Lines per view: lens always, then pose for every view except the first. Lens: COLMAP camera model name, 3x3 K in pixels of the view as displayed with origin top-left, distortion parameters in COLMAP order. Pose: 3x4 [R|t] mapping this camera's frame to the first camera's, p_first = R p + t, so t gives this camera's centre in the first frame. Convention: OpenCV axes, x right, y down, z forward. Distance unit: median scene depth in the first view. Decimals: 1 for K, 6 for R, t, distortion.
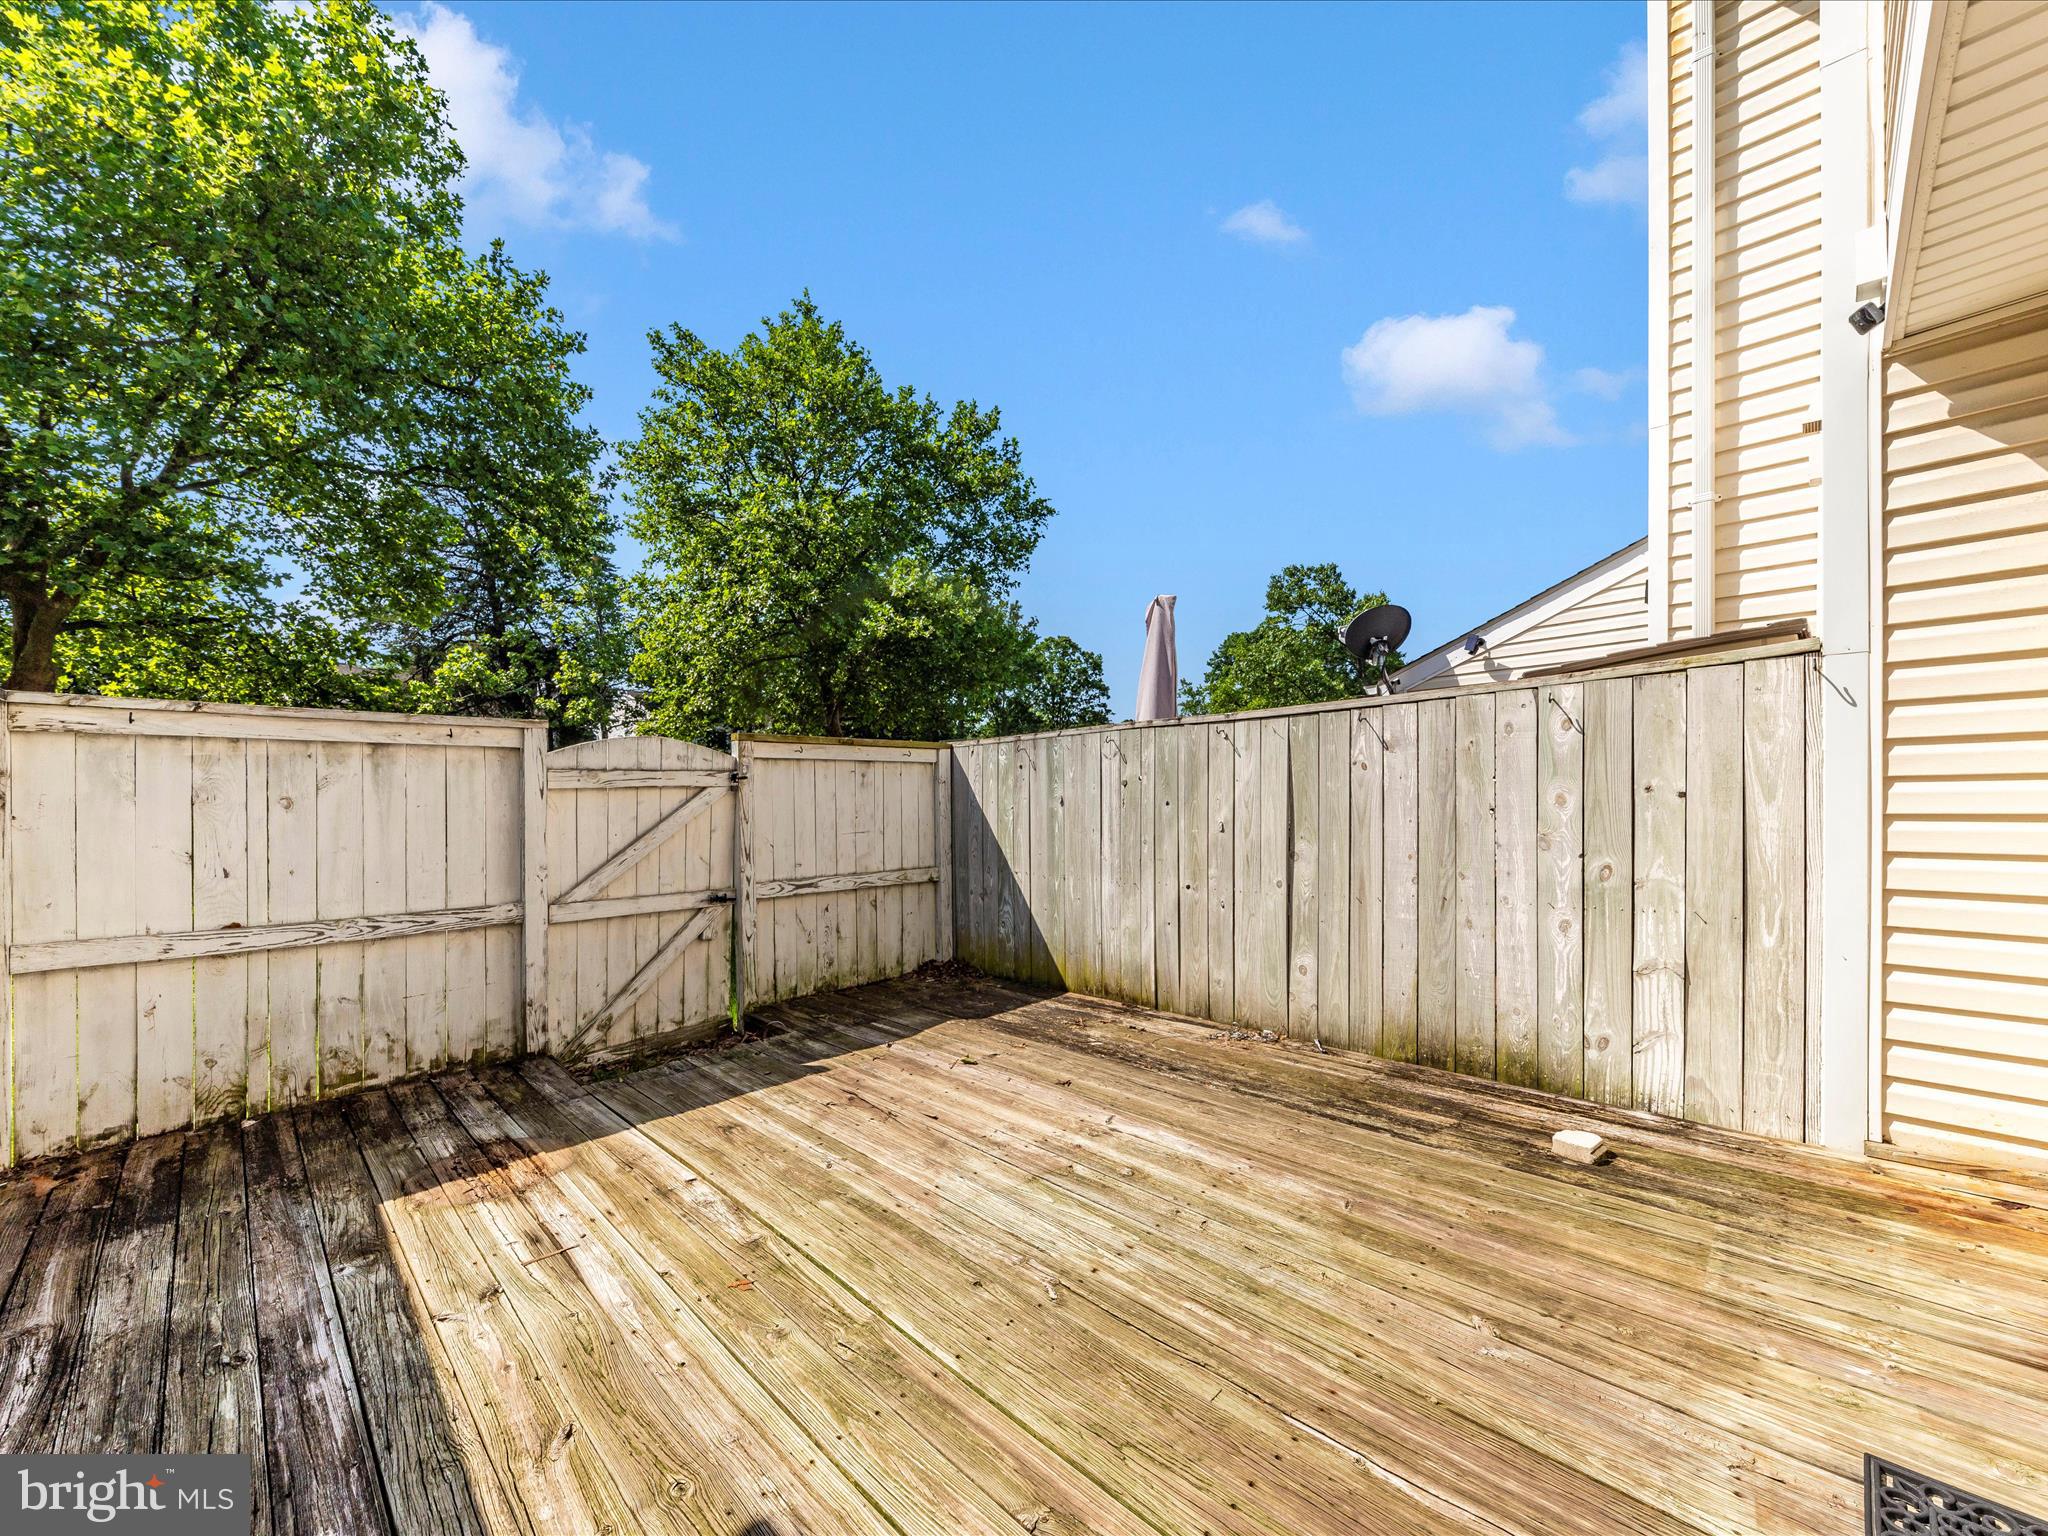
lens RADIAL K [[796.9, 0, 1033.8], [0, 796.9, 766.2], [0, 0, 1]] dist [0.002157, -0.000446]
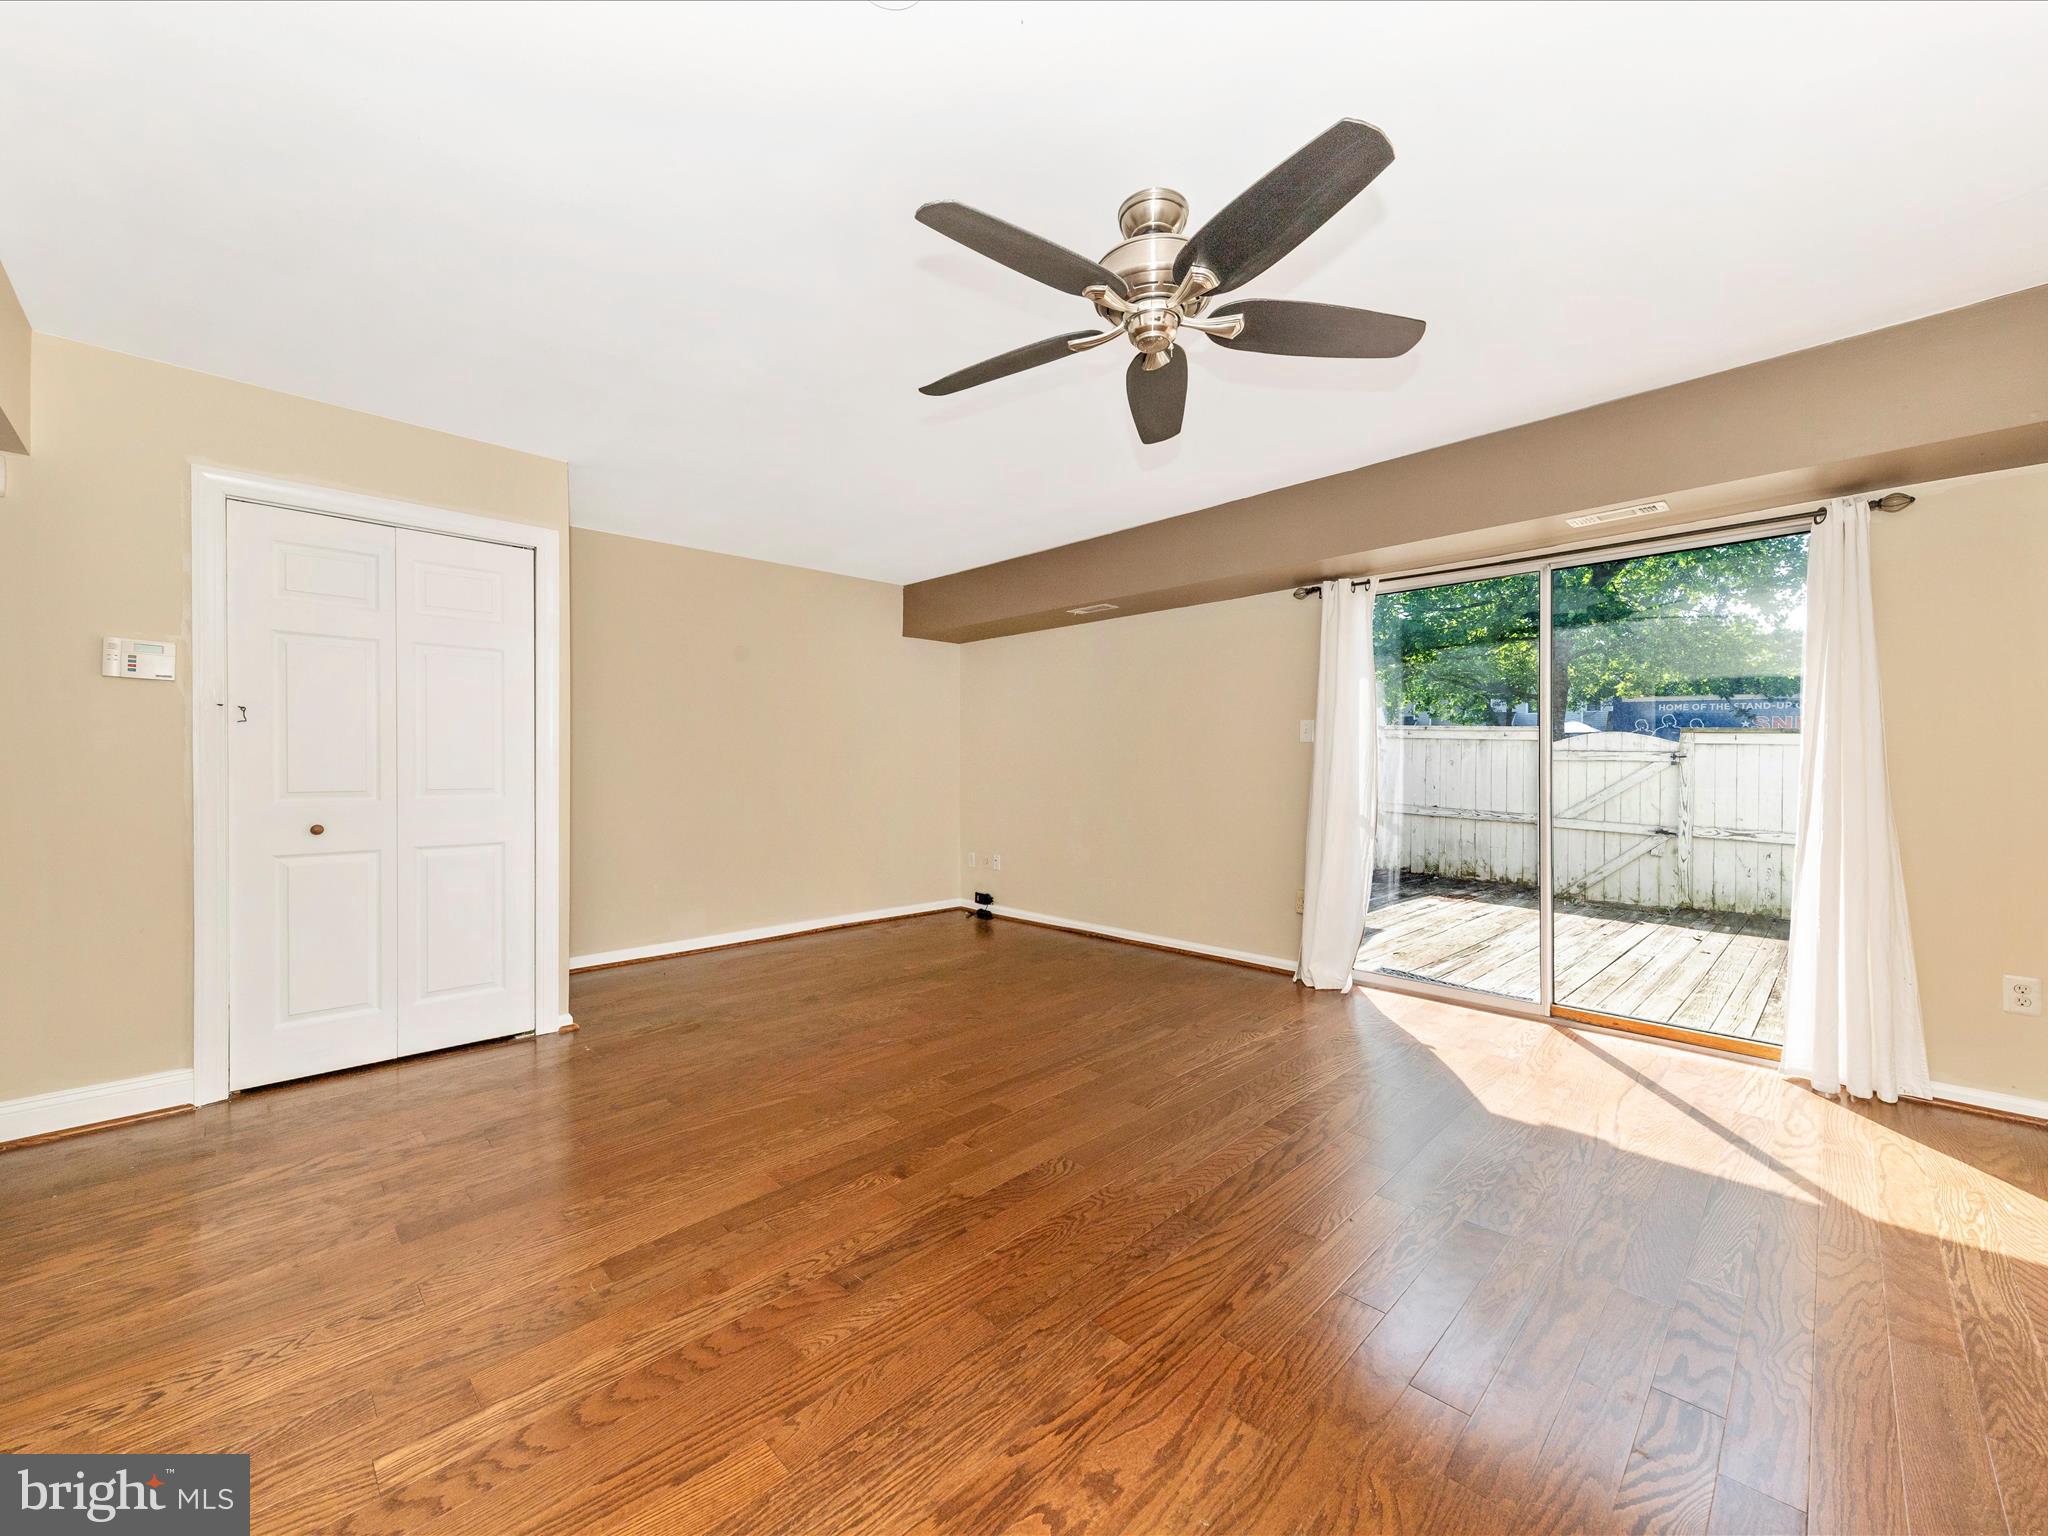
lens RADIAL K [[818.0, 0, 1056.5], [0, 818.0, 759.7], [0, 0, 1]] dist [0.001913, 0.000244]
pose [[0.017368, 0.026140, -0.999507, 1.677296], [0.010199, 0.999602, 0.026320, -0.046612], [0.999797, -0.010651, 0.017094, -0.334426]]
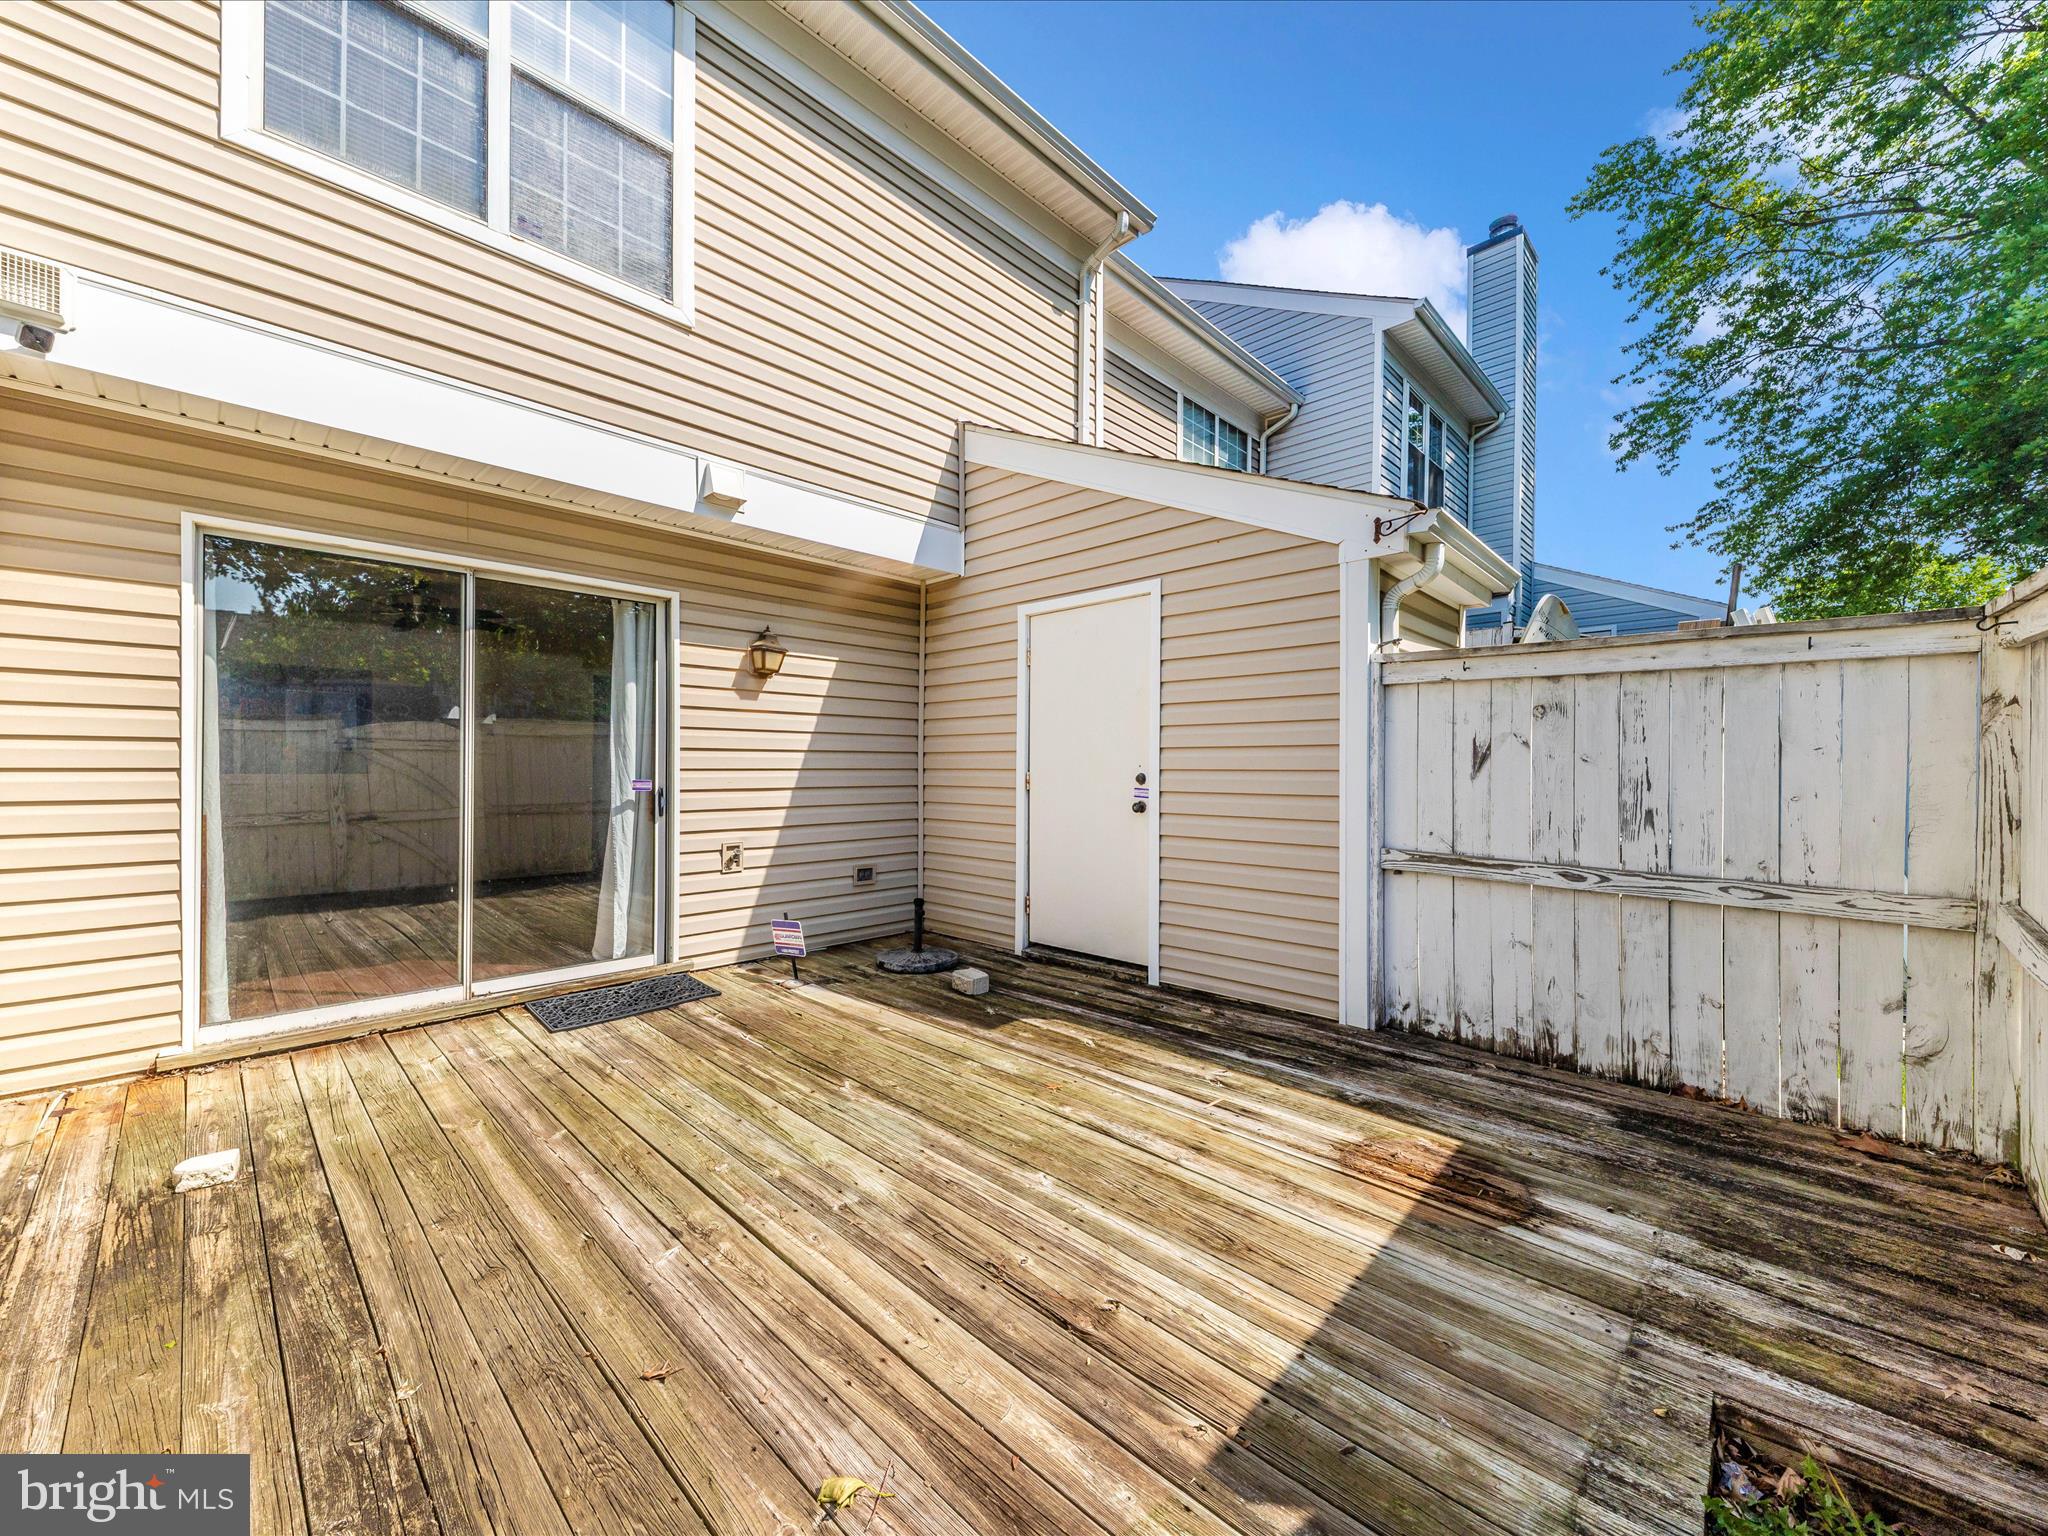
lens RADIAL K [[796.9, 0, 1033.8], [0, 796.9, 766.2], [0, 0, 1]] dist [0.002157, -0.000446]
pose [[-0.999445, 0.029434, -0.015620, -0.195107], [0.029613, 0.999497, -0.011337, 0.043280], [0.015279, -0.011793, -0.999814, 1.504760]]
